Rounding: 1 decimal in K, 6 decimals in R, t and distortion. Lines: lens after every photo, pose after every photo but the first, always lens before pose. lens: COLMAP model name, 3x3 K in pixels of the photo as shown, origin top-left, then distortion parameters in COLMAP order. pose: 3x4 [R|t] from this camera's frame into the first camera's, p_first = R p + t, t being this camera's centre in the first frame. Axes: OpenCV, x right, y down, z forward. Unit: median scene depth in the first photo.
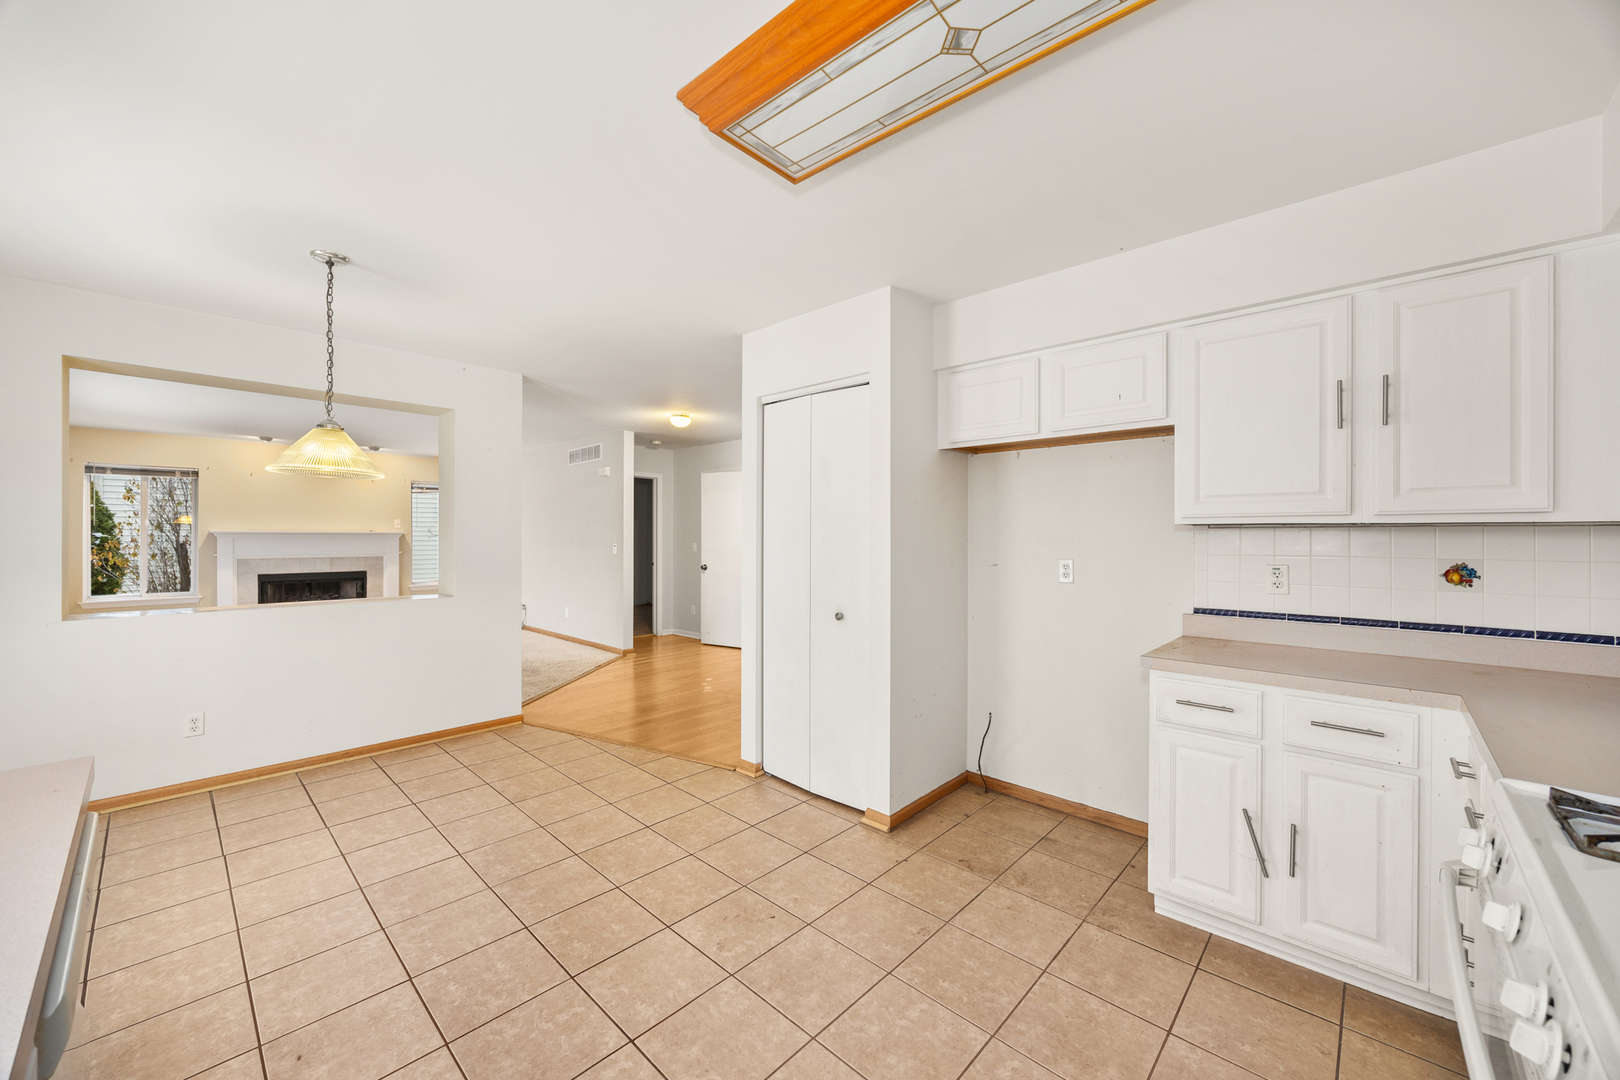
lens RADIAL K [[616.8, 0, 813.3], [0, 616.8, 538.0], [0, 0, 1]] dist [-0.001620, -0.000540]
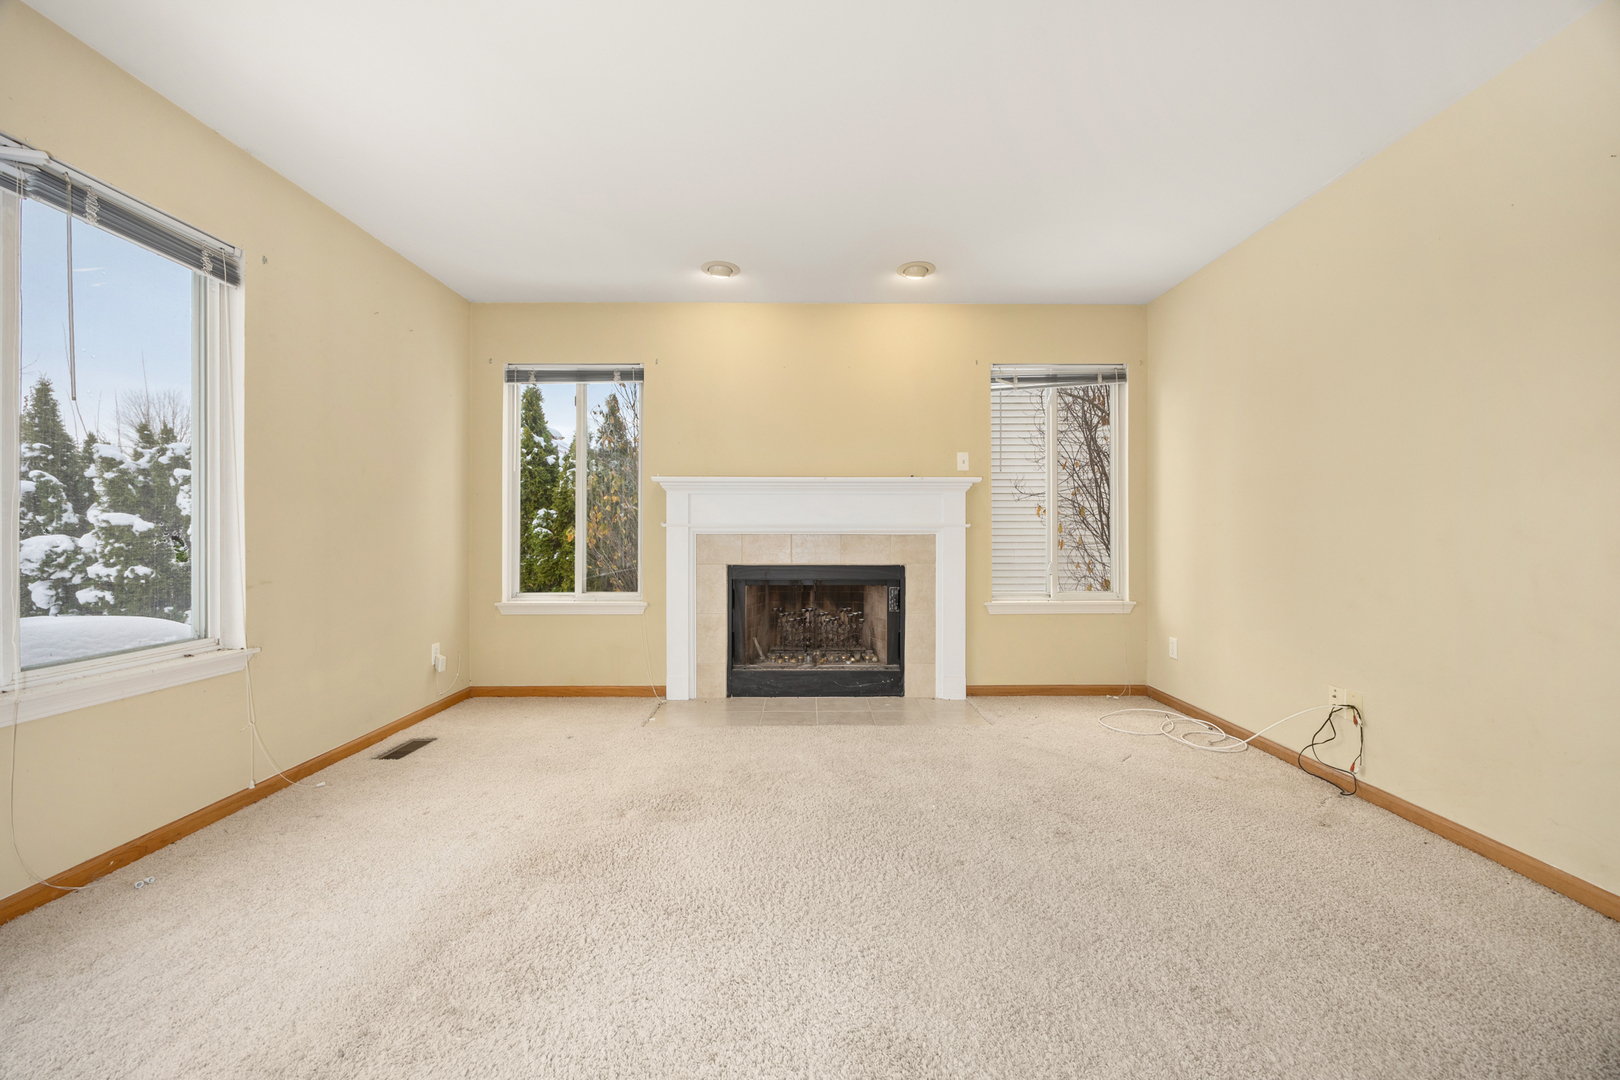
lens RADIAL K [[616.8, 0, 813.6], [0, 616.8, 533.0], [0, 0, 1]] dist [-0.001620, -0.000540]
pose [[0.693755, -0.000287, -0.720211, -1.172291], [-0.000780, 0.999999, -0.001150, 0.078958], [0.720211, 0.001359, 0.693754, 1.679327]]
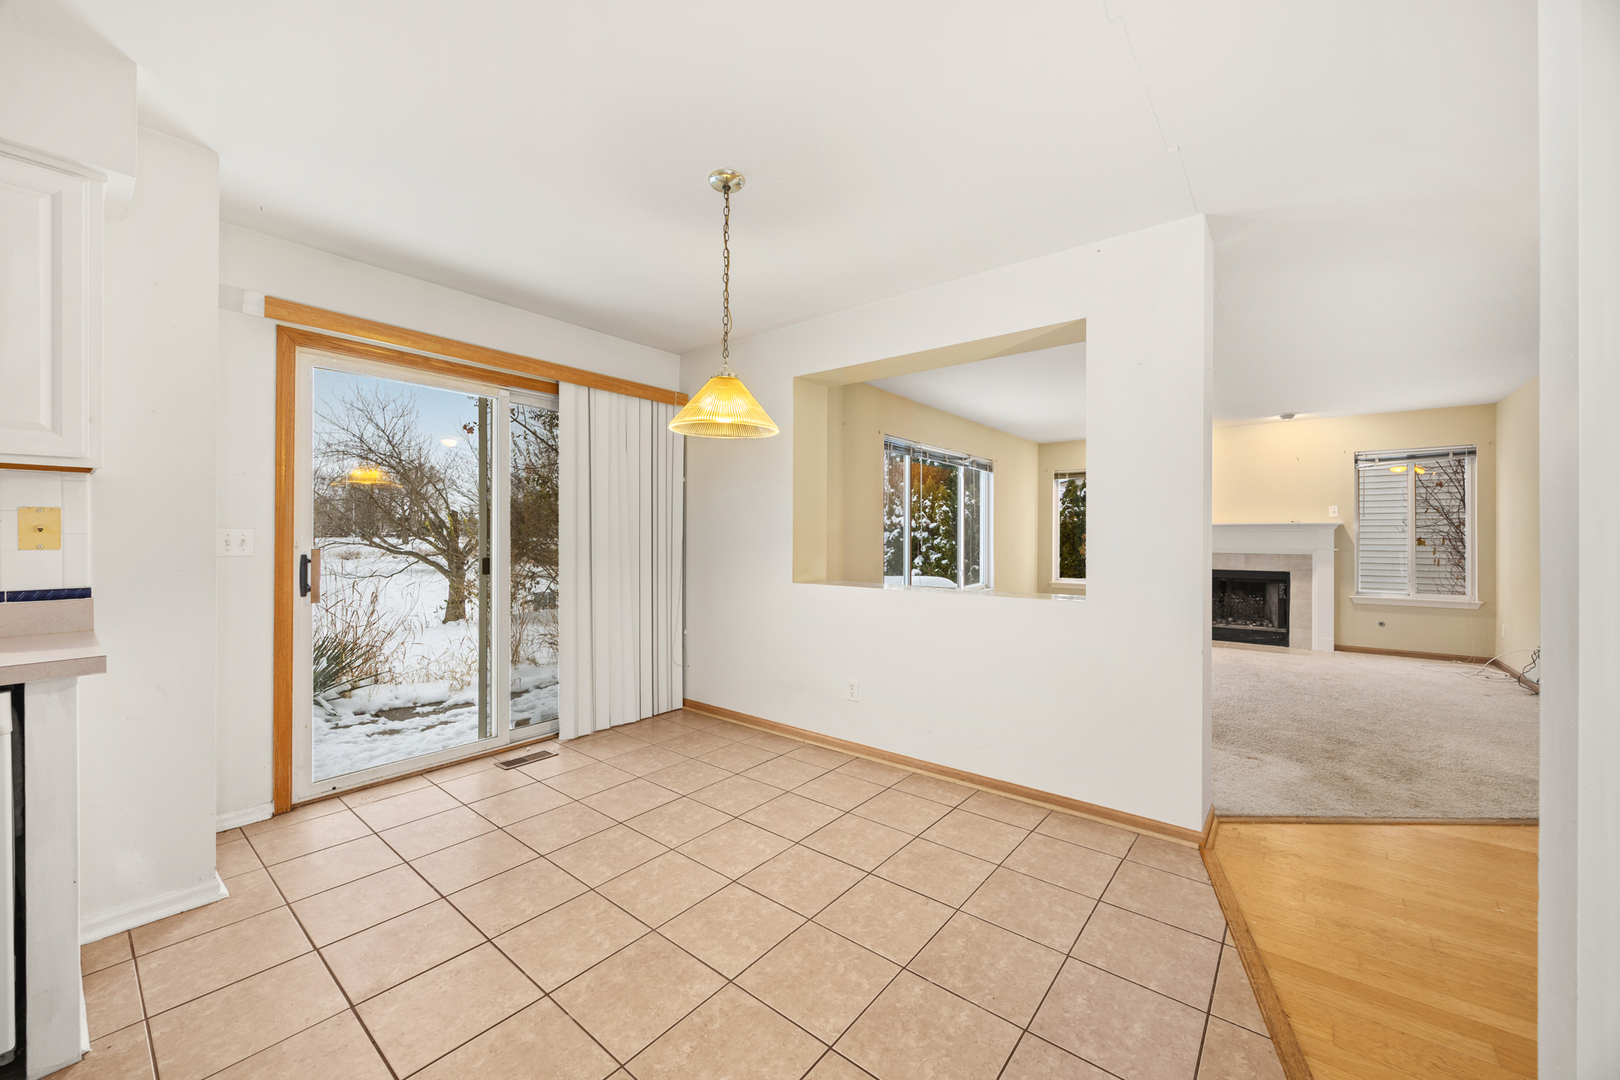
lens RADIAL K [[616.8, 0, 805.7], [0, 616.8, 534.7], [0, 0, 1]] dist [-0.001620, -0.000540]
pose [[0.070241, -0.004408, -0.997520, 0.069430], [-0.007311, 0.999961, -0.004934, 0.036609], [0.997503, 0.007640, 0.070206, 0.847491]]
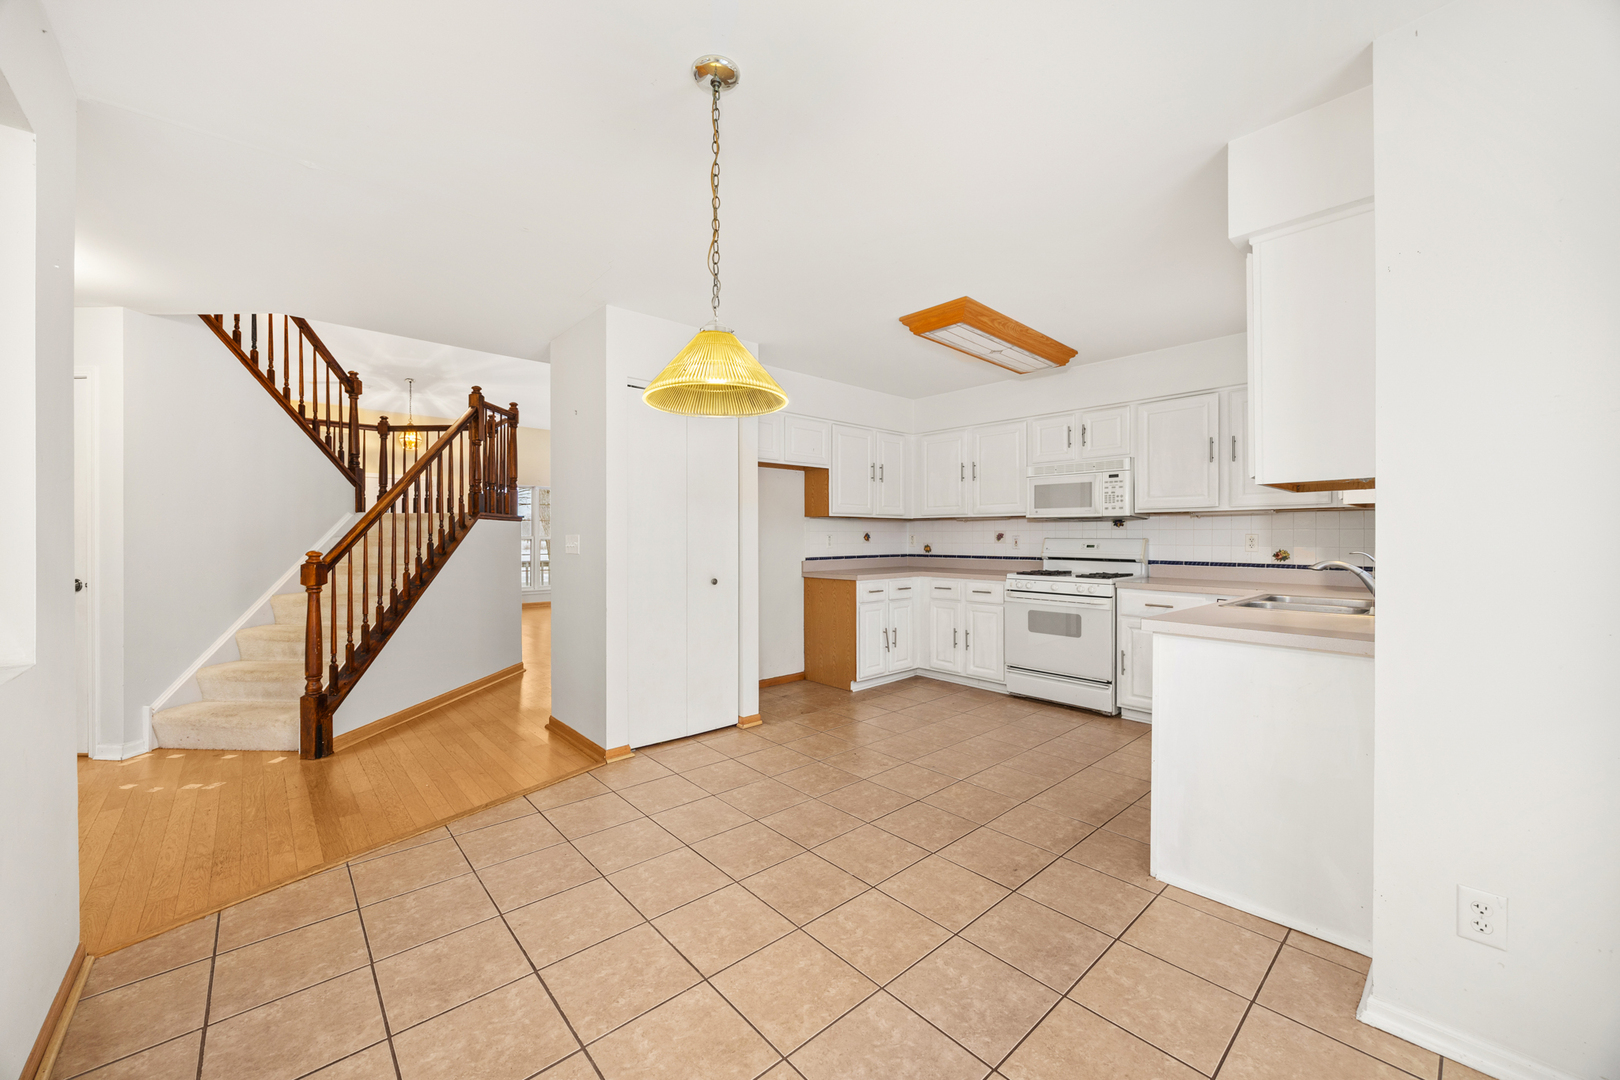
lens RADIAL K [[616.8, 0, 805.7], [0, 616.8, 537.9], [0, 0, 1]] dist [-0.001620, -0.000540]
pose [[0.087176, -0.007963, 0.996161, -1.158248], [0.005010, 0.999959, 0.007554, 0.027944], [-0.996180, 0.004332, 0.087213, 0.682279]]
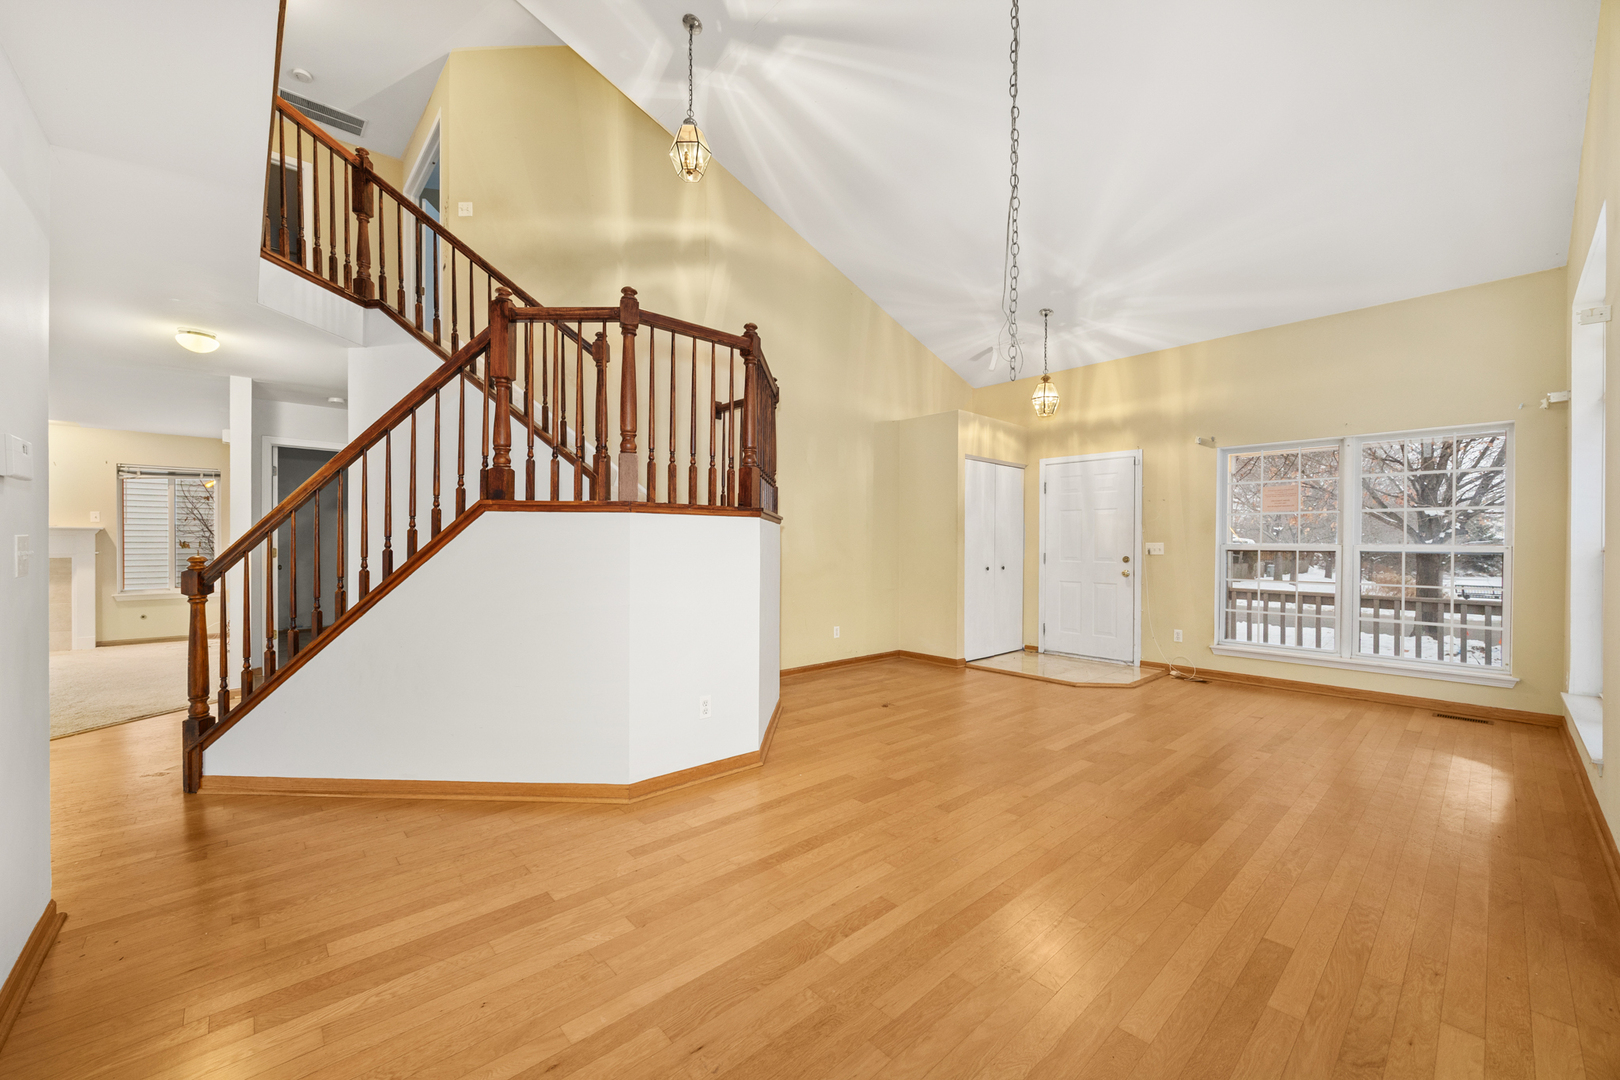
lens RADIAL K [[616.8, 0, 814.8], [0, 616.8, 544.0], [0, 0, 1]] dist [-0.001620, -0.000540]
pose [[0.997023, -0.000150, -0.077105, 0.864335], [-0.000078, 0.999996, -0.002948, 0.038723], [0.077105, 0.002945, 0.997019, 0.763534]]
